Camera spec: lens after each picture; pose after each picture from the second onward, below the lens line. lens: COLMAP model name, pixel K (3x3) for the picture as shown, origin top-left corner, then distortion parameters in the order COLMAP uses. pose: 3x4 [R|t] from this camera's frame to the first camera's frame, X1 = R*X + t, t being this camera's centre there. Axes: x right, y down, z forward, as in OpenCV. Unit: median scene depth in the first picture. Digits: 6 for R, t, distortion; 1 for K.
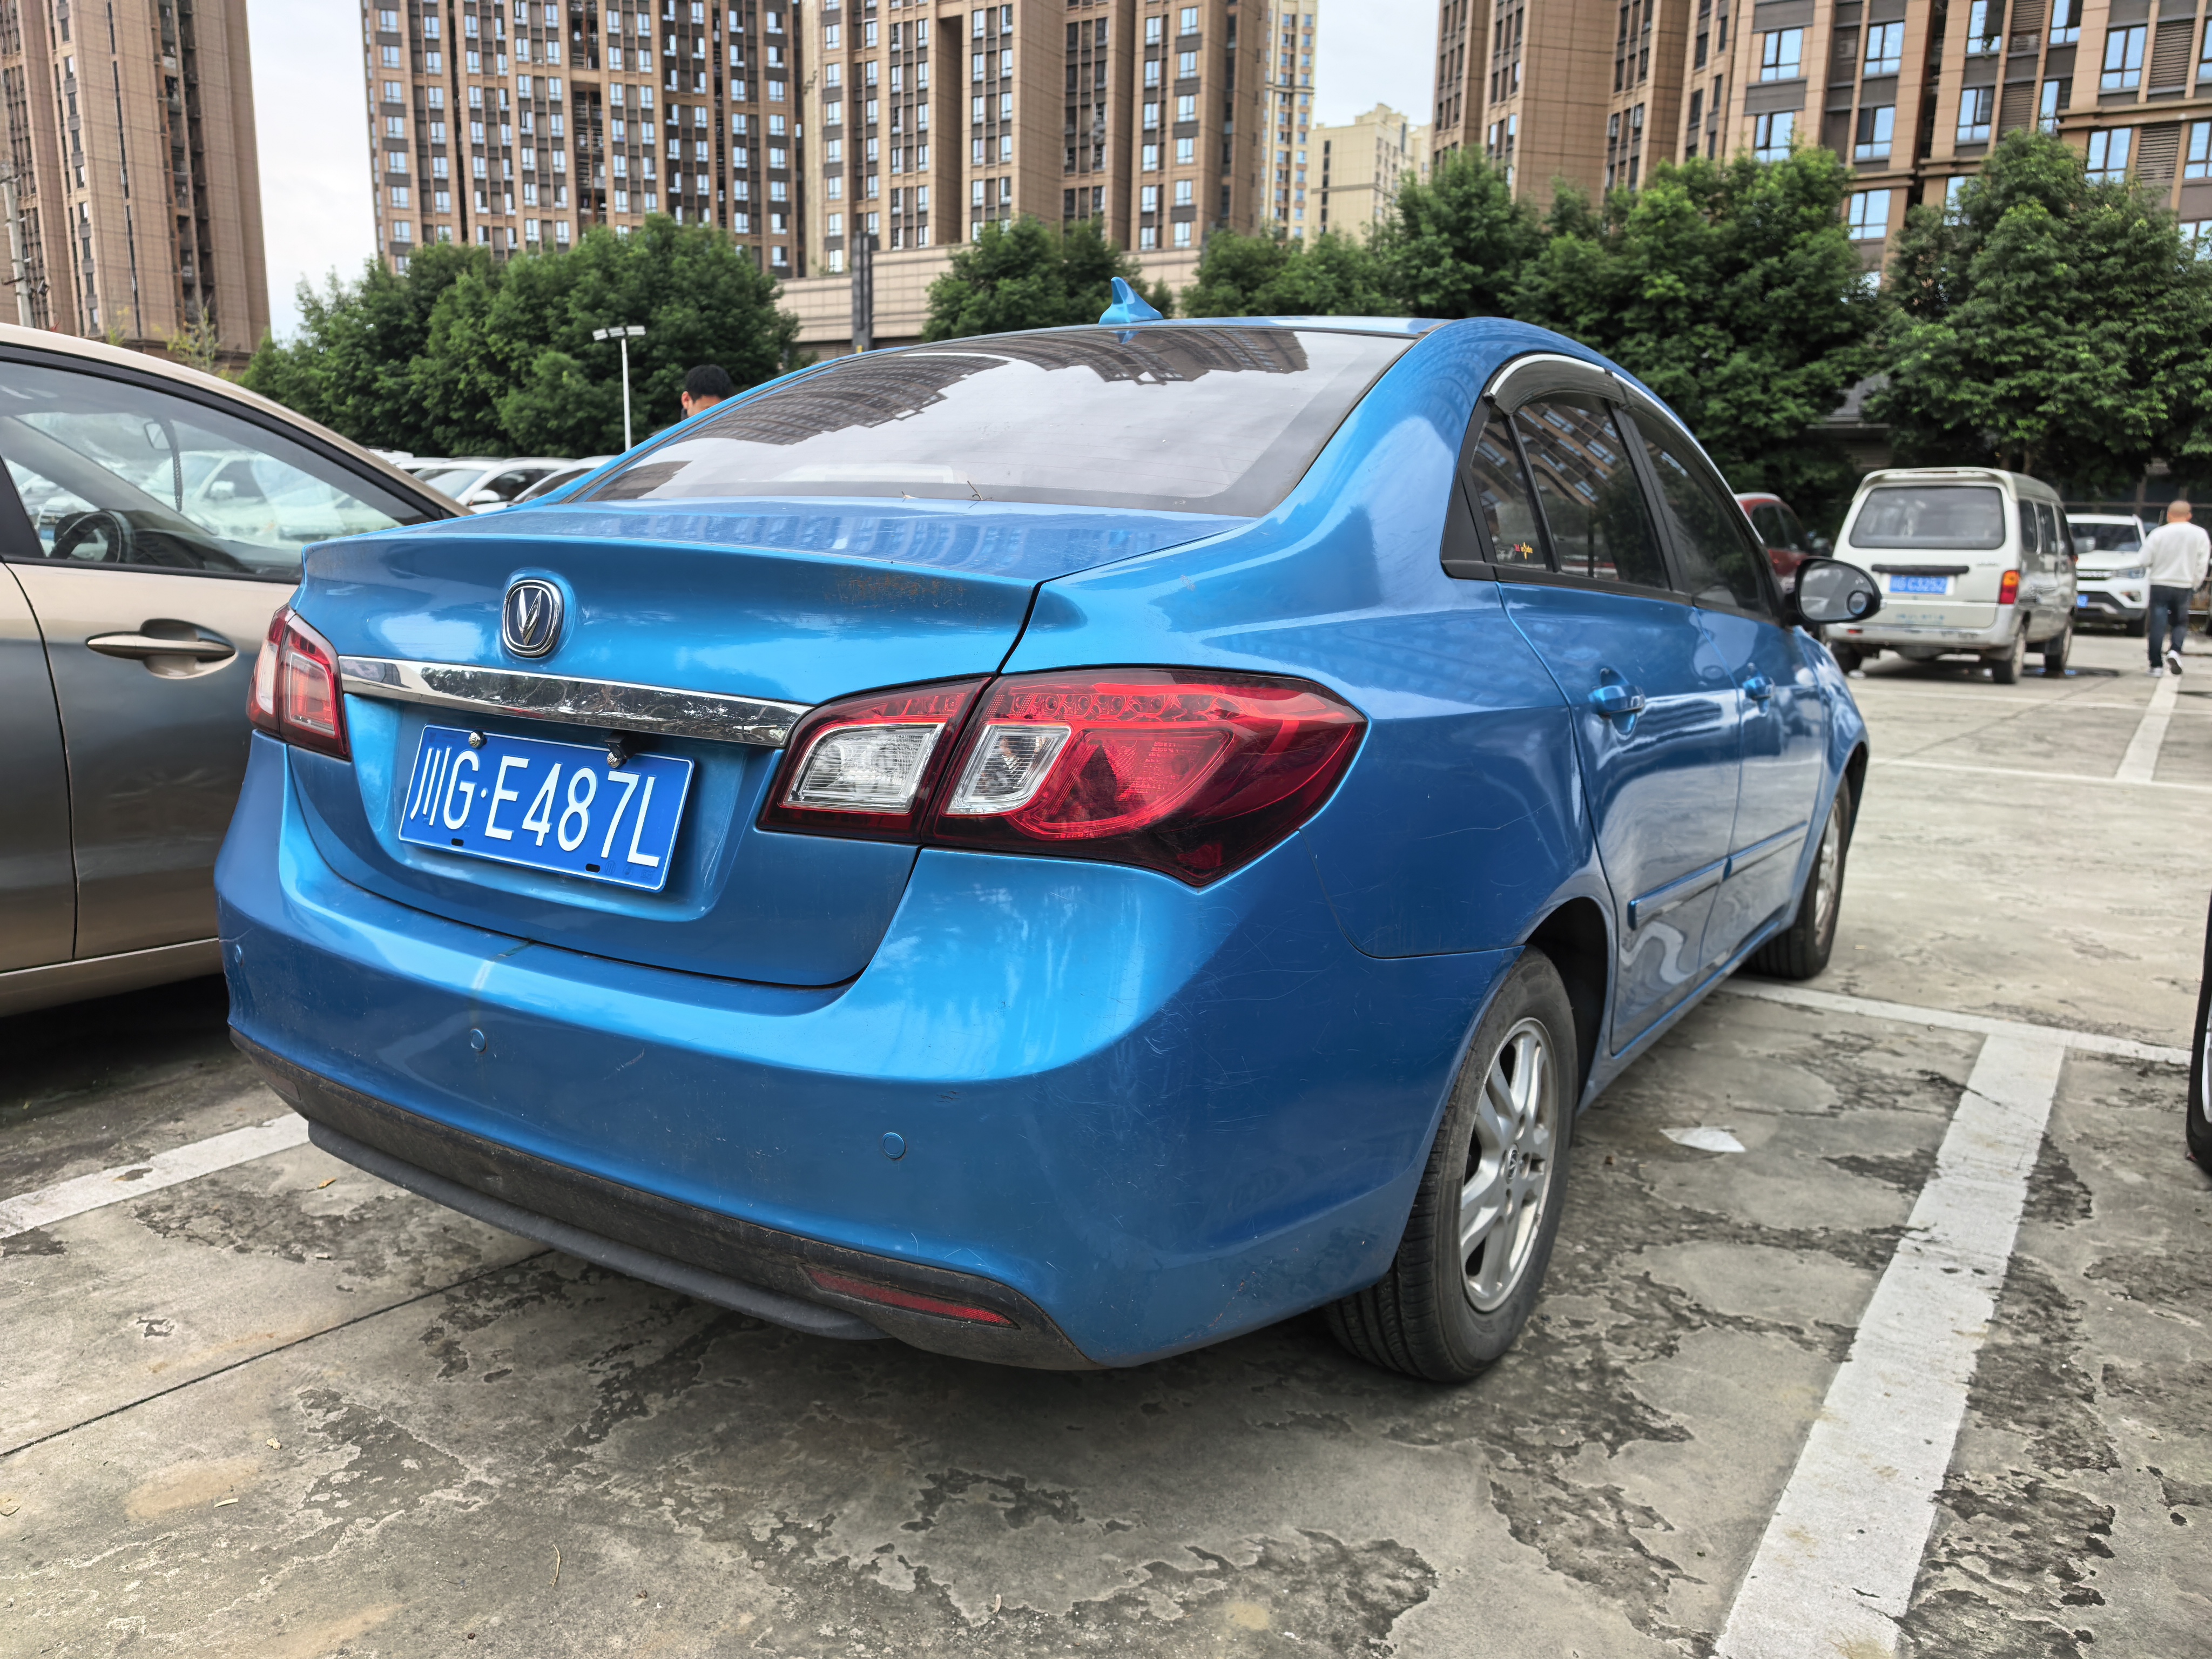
lens RADIAL K [[1609.6, 0, 1106.0], [0, 1609.6, 829.5], [0, 0, 1]] dist [0.026717, -0.032138]
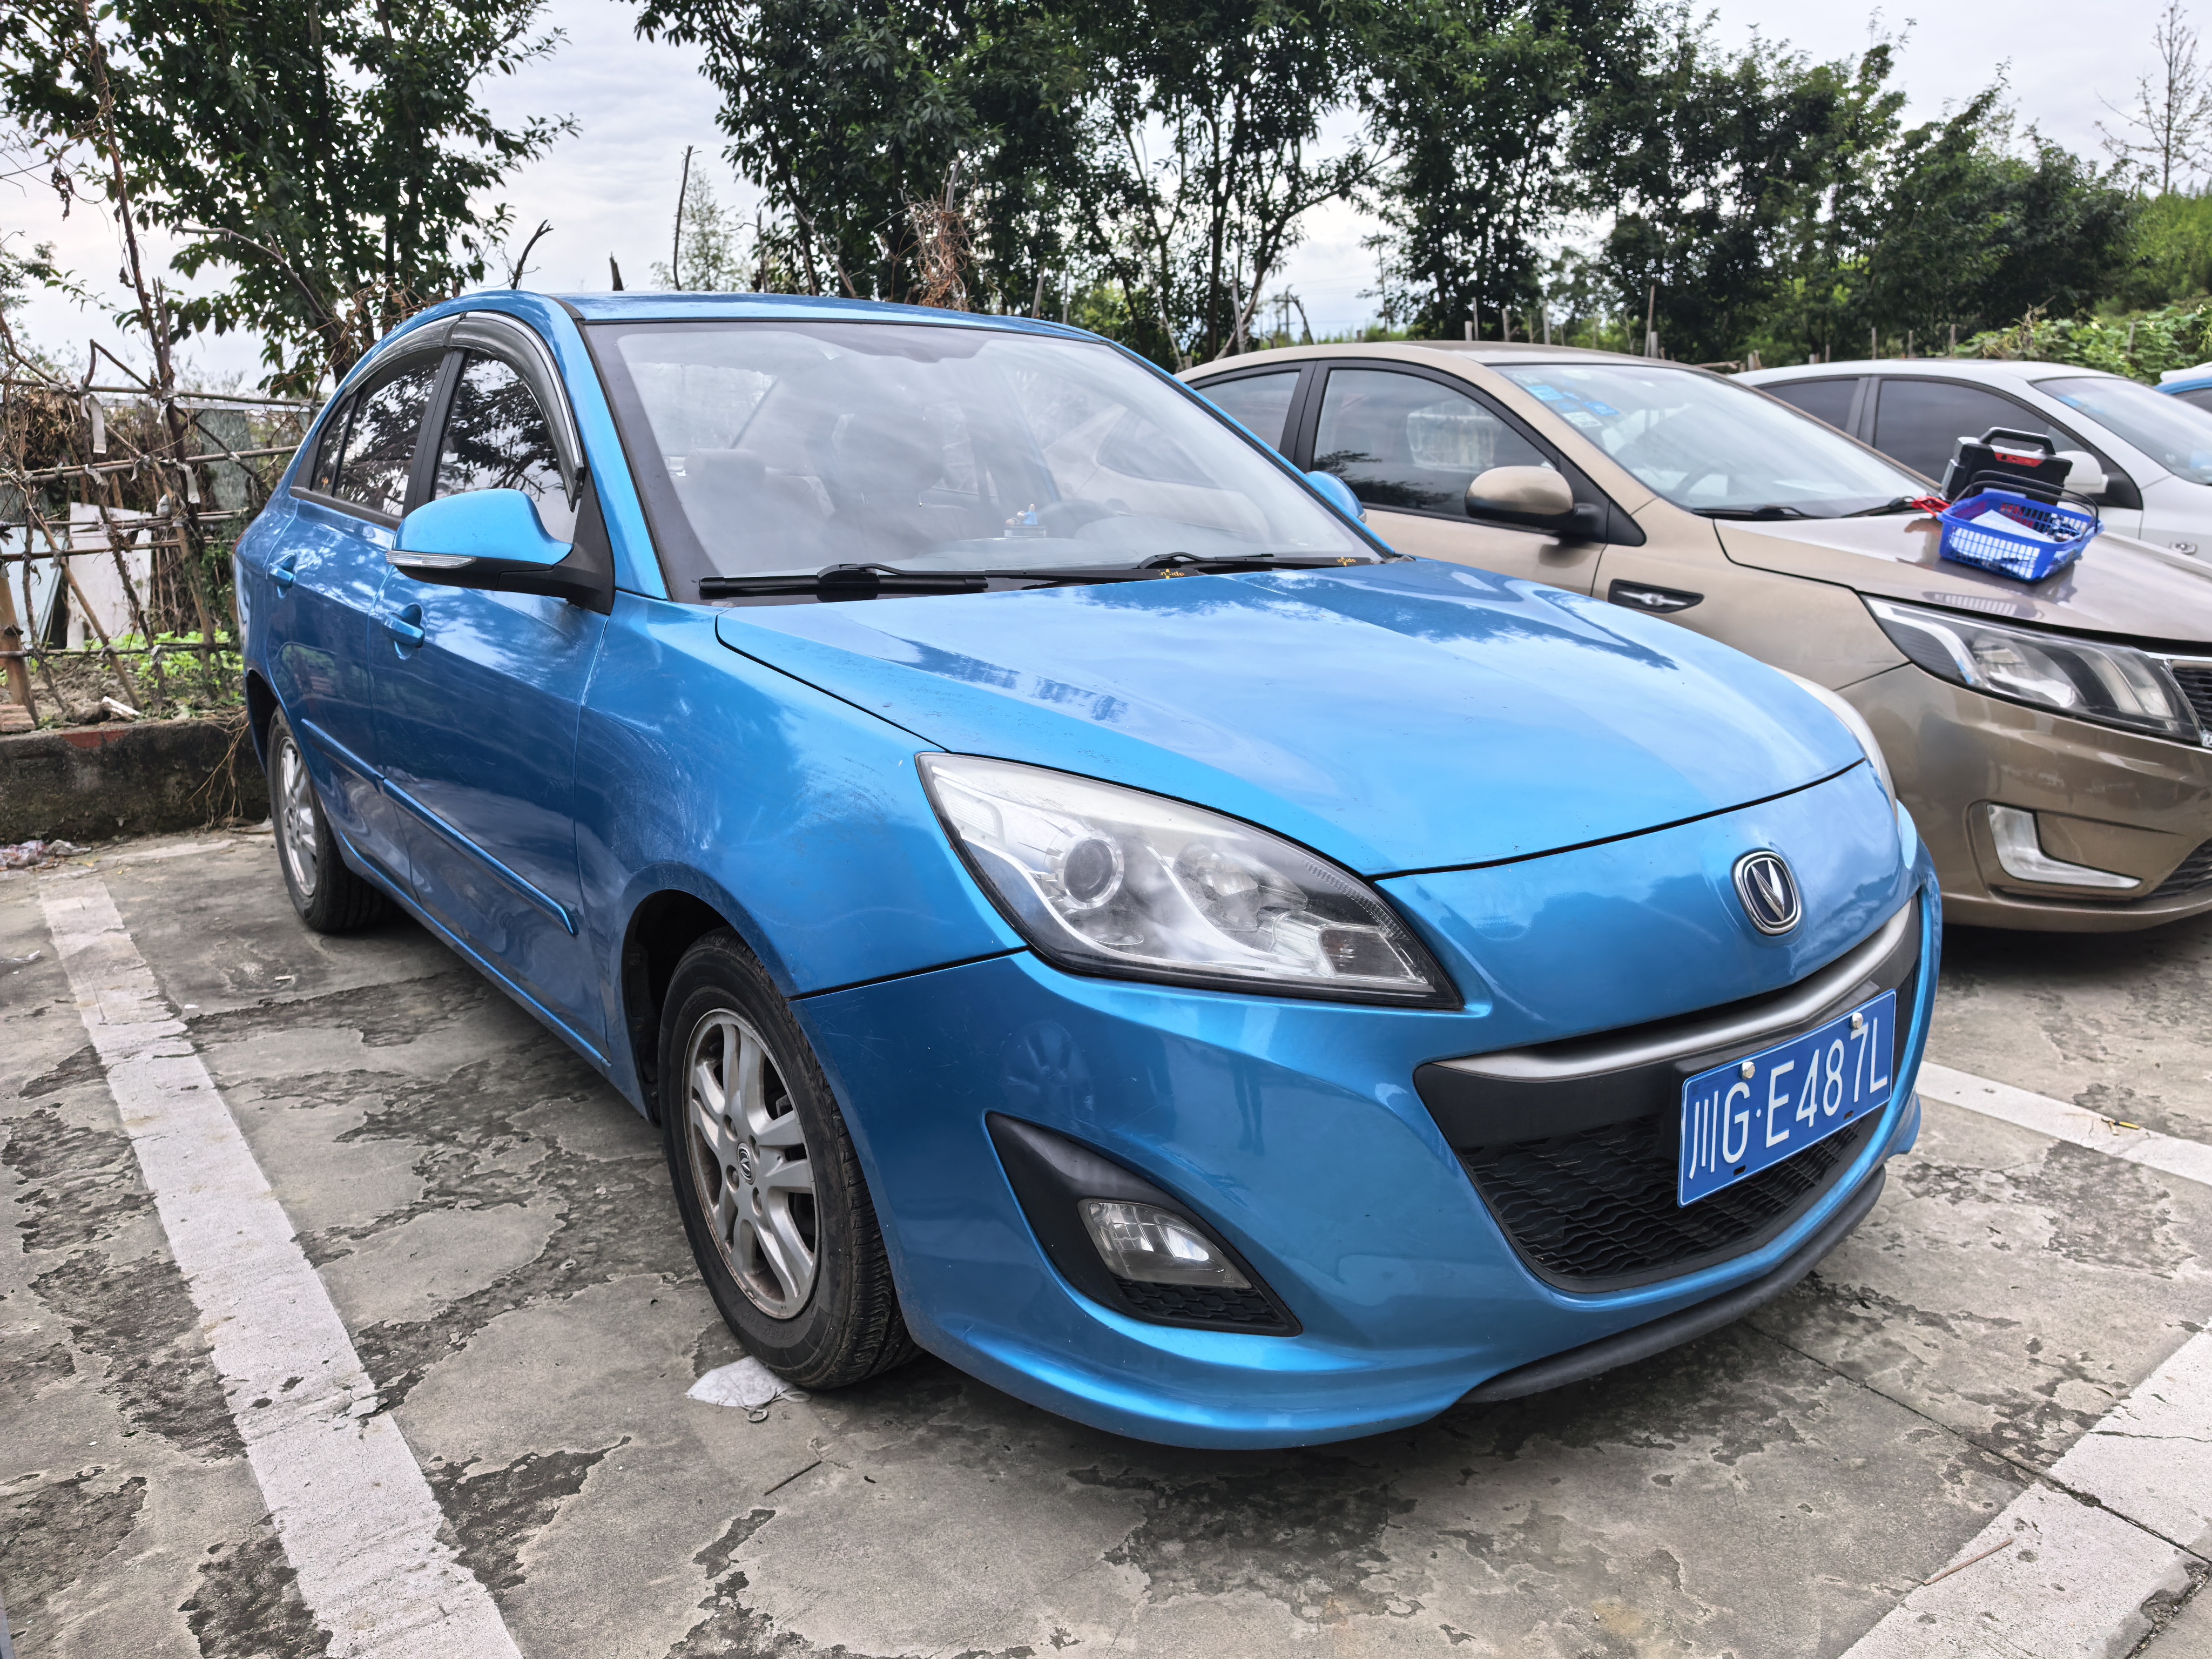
lens RADIAL K [[1609.6, 0, 1106.0], [0, 1609.6, 829.5], [0, 0, 1]] dist [0.026717, -0.032138]
pose [[-0.334023, 0.204913, -0.920021, 1.039624], [-0.161717, 0.949150, 0.270114, -0.262553], [0.928588, 0.239008, -0.283900, 1.495265]]
